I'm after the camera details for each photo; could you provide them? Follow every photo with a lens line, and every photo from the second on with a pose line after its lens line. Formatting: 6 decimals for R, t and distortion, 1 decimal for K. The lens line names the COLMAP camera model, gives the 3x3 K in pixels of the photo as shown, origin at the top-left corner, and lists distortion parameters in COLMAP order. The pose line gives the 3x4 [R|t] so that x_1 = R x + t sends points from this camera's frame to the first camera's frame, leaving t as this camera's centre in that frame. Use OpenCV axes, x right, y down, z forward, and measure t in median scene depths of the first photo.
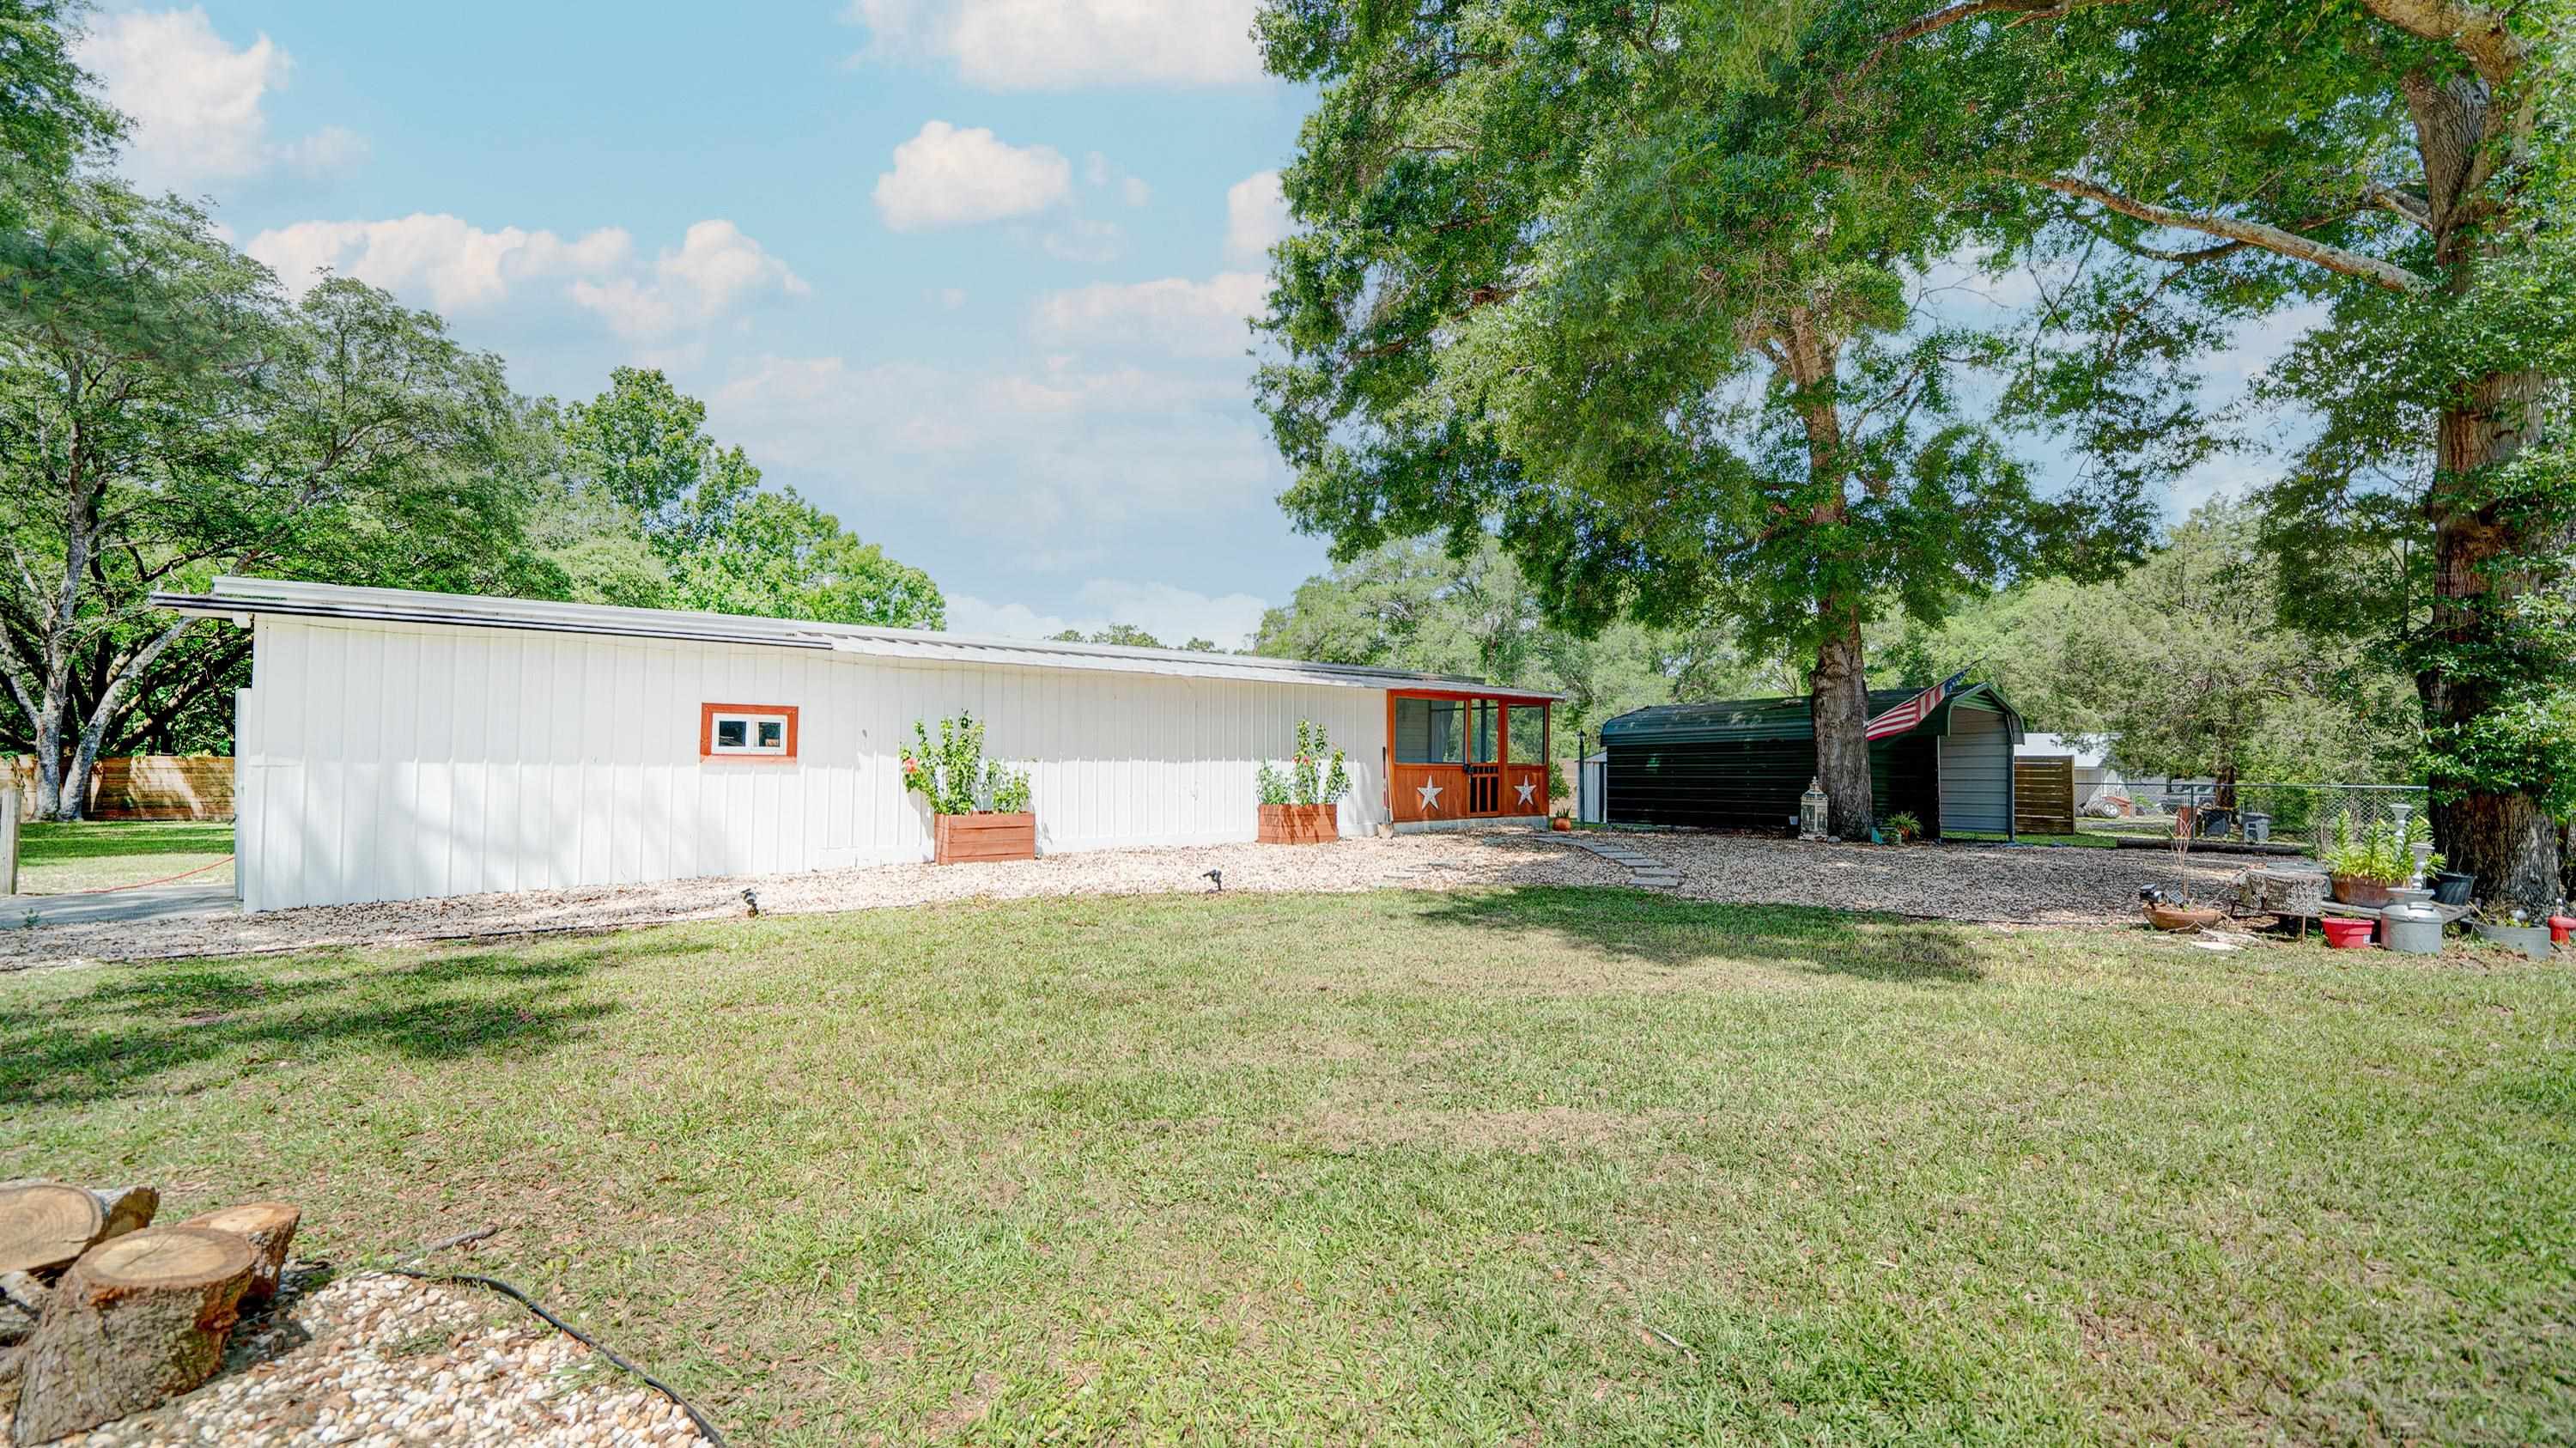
lens RADIAL K [[900.9, 0, 1286.4], [0, 900.9, 723.3], [0, 0, 1]] dist [-0.020594, 0.000046]
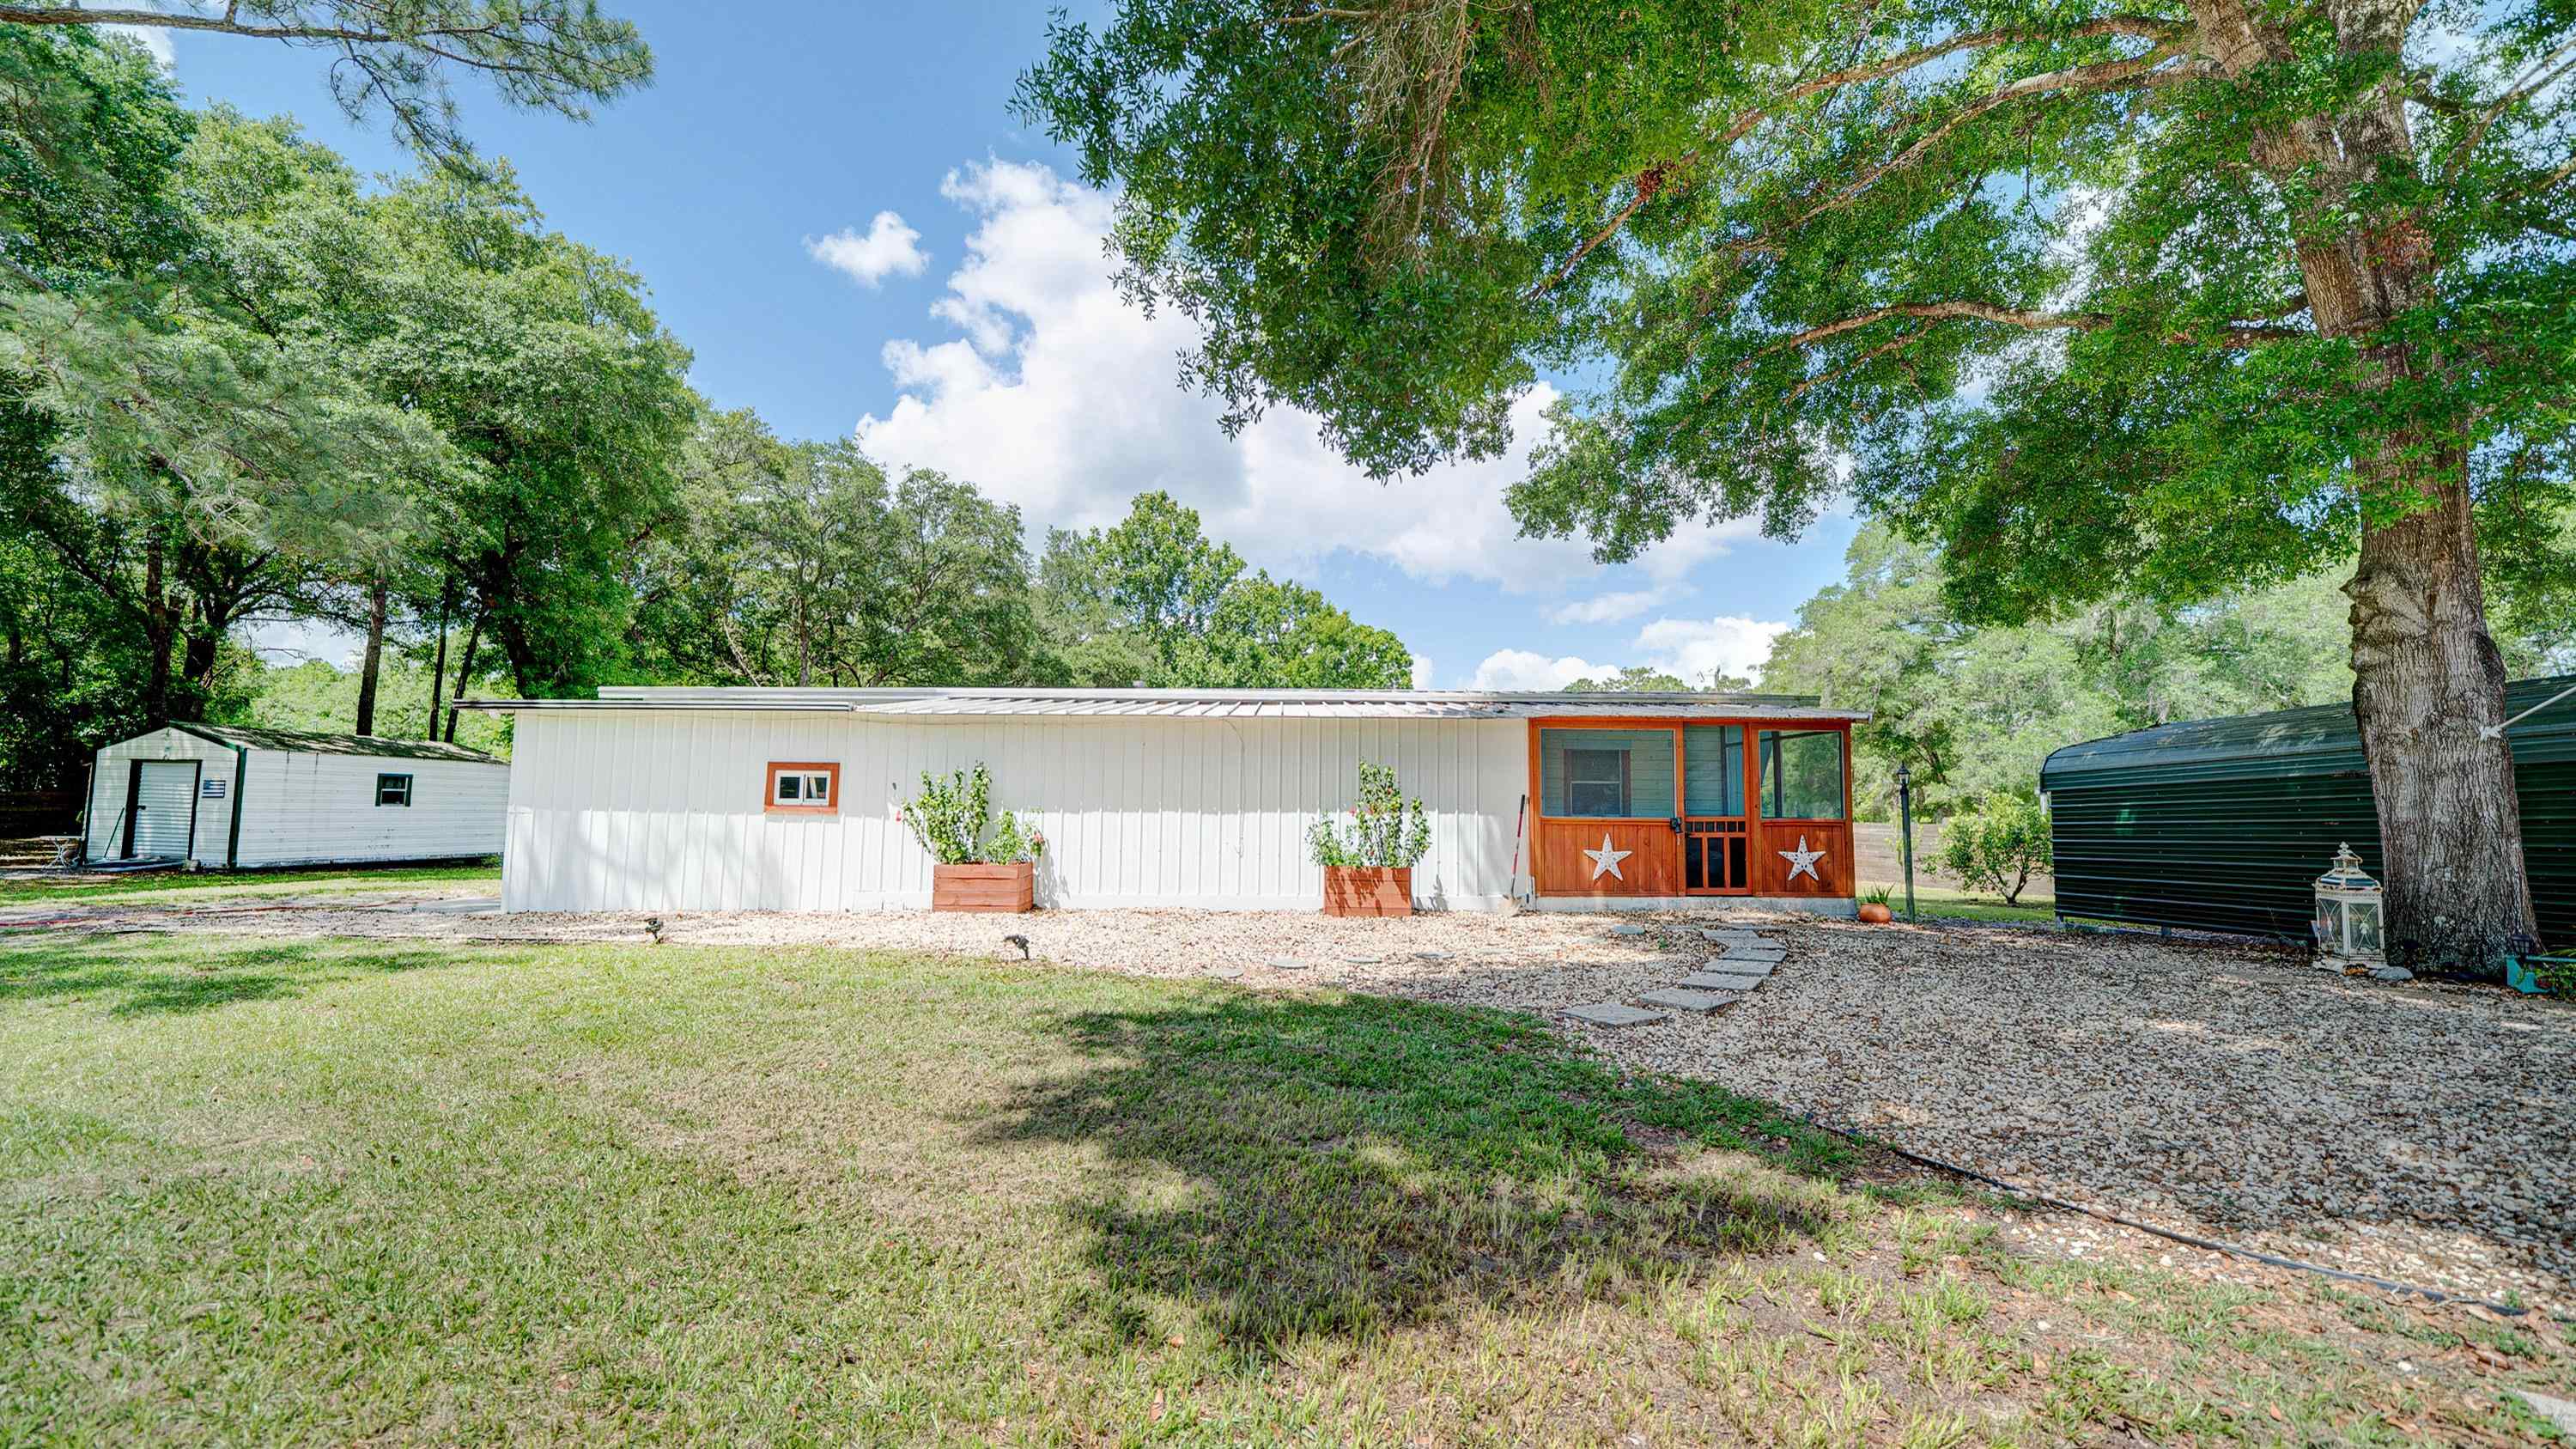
lens RADIAL K [[923.3, 0, 1297.1], [0, 923.3, 734.5], [0, 0, 1]] dist [-0.020551, -0.000019]
pose [[0.820876, -0.048841, -0.569014, 0.397912], [0.020798, 0.998232, -0.055679, 0.014878], [0.570727, 0.033871, 0.820441, 0.254861]]
